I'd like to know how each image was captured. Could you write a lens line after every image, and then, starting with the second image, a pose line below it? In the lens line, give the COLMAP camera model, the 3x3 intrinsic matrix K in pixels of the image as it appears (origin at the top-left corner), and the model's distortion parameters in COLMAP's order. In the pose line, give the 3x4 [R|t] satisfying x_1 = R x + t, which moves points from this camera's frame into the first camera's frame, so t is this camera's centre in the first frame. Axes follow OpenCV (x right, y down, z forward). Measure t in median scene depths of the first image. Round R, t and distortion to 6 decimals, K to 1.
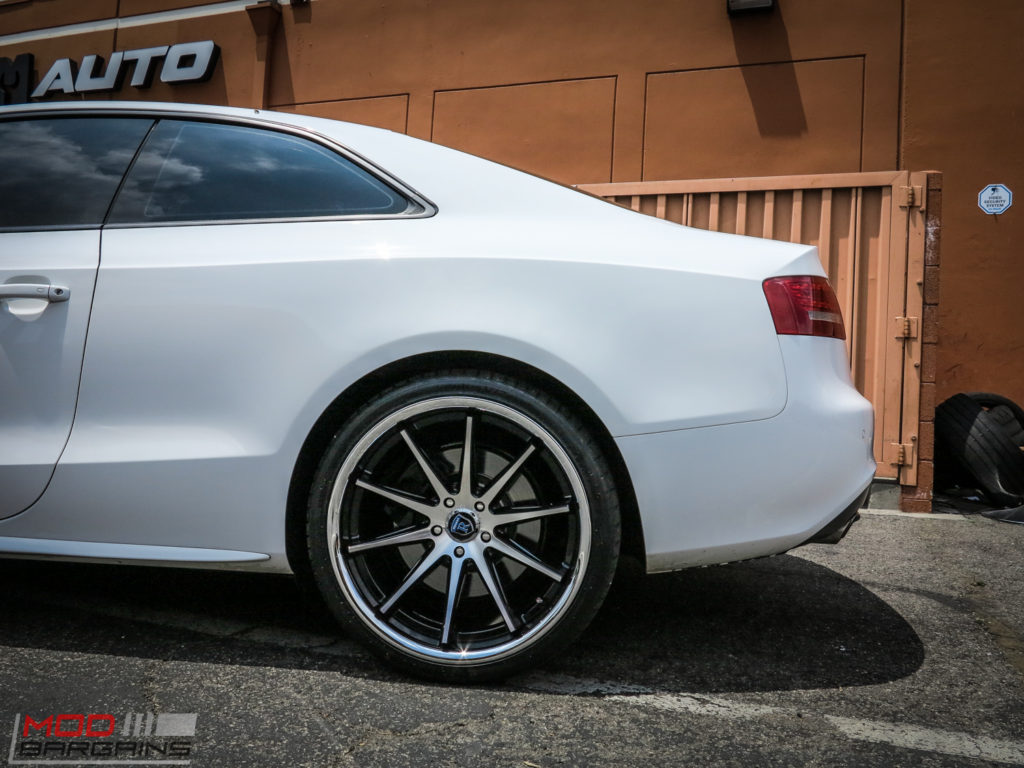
lens RADIAL K [[844.5, 0, 515.1], [0, 844.5, 381.2], [0, 0, 1]] dist [-0.042196, 0.012929]
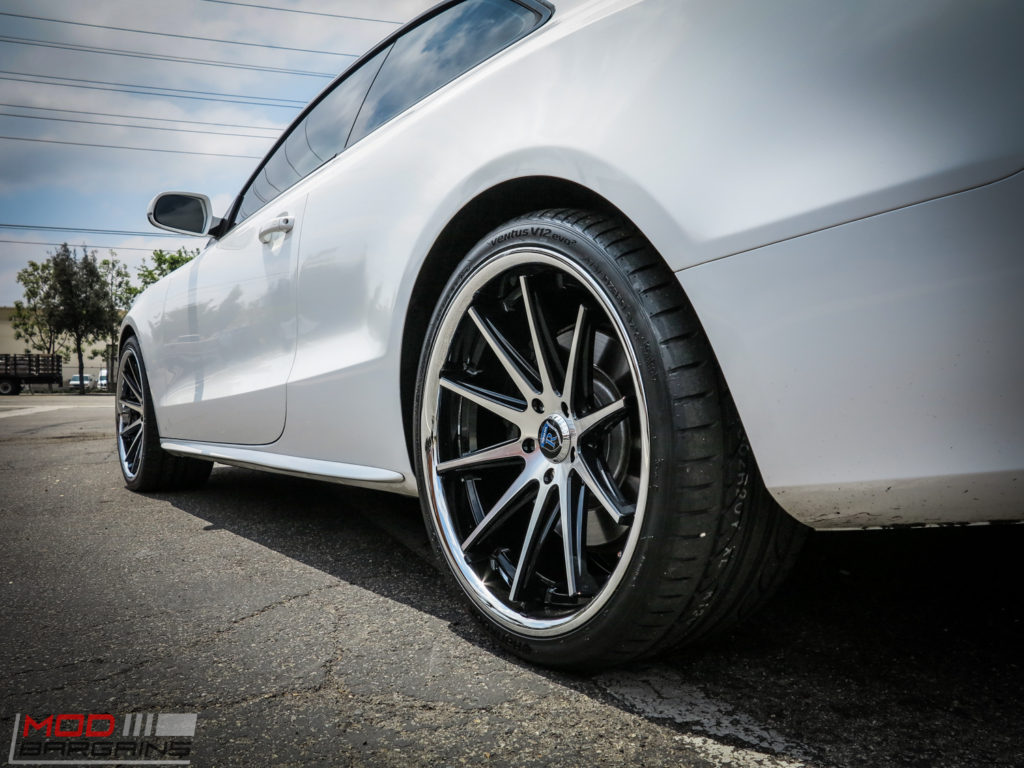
lens RADIAL K [[844.5, 0, 512.2], [0, 844.5, 388.0], [0, 0, 1]] dist [-0.042196, 0.012929]
pose [[0.653096, -0.048021, -0.755751, 0.445916], [0.056509, 0.998295, -0.014600, 0.139352], [0.755163, -0.033172, 0.654697, 0.526981]]
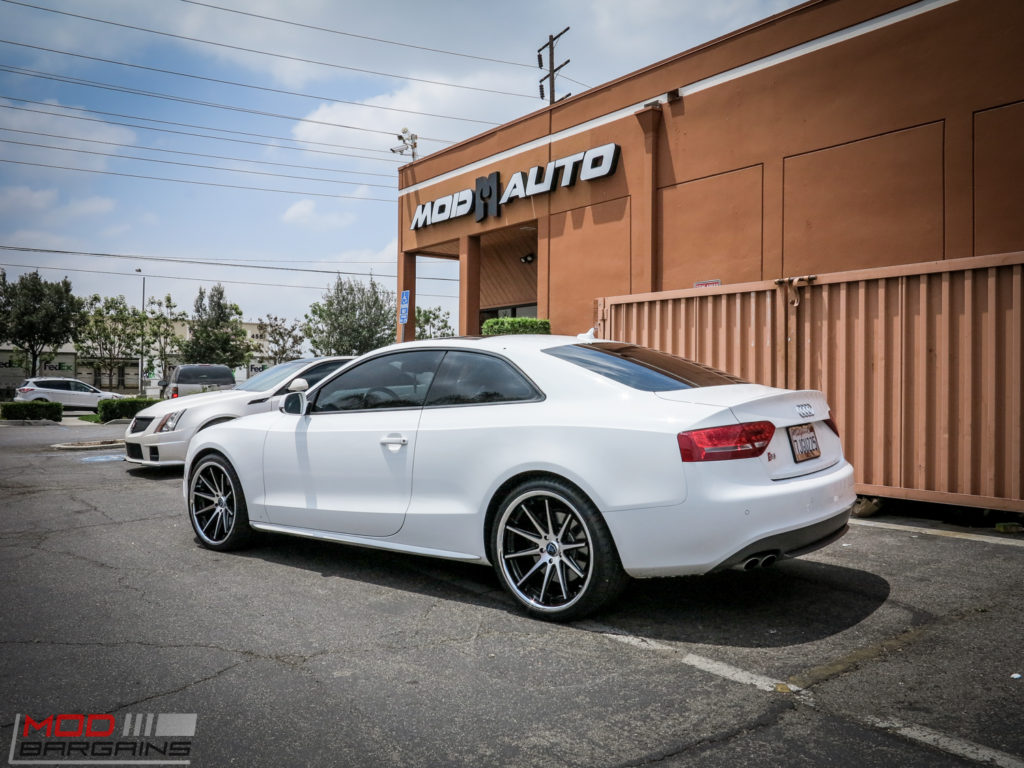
lens RADIAL K [[844.5, 0, 511.6], [0, 844.5, 385.5], [0, 0, 1]] dist [-0.042196, 0.012929]
pose [[0.833350, -0.045094, -0.550904, 1.069403], [0.051301, 0.998675, -0.004143, -0.245365], [0.550360, -0.024810, 0.834559, -0.855901]]
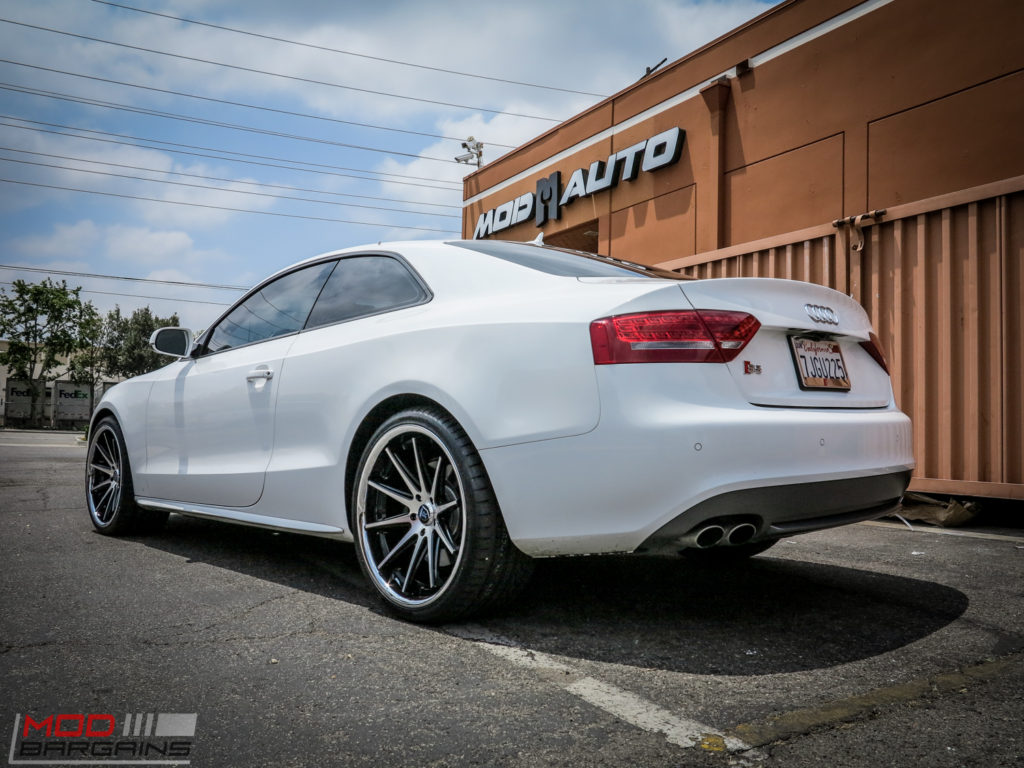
lens RADIAL K [[844.5, 0, 510.6], [0, 844.5, 385.8], [0, 0, 1]] dist [-0.042196, 0.012929]
pose [[0.758413, -0.065298, -0.648495, 1.008601], [0.030865, 0.997451, -0.064339, 0.049677], [0.651043, 0.028780, 0.758495, -0.006780]]
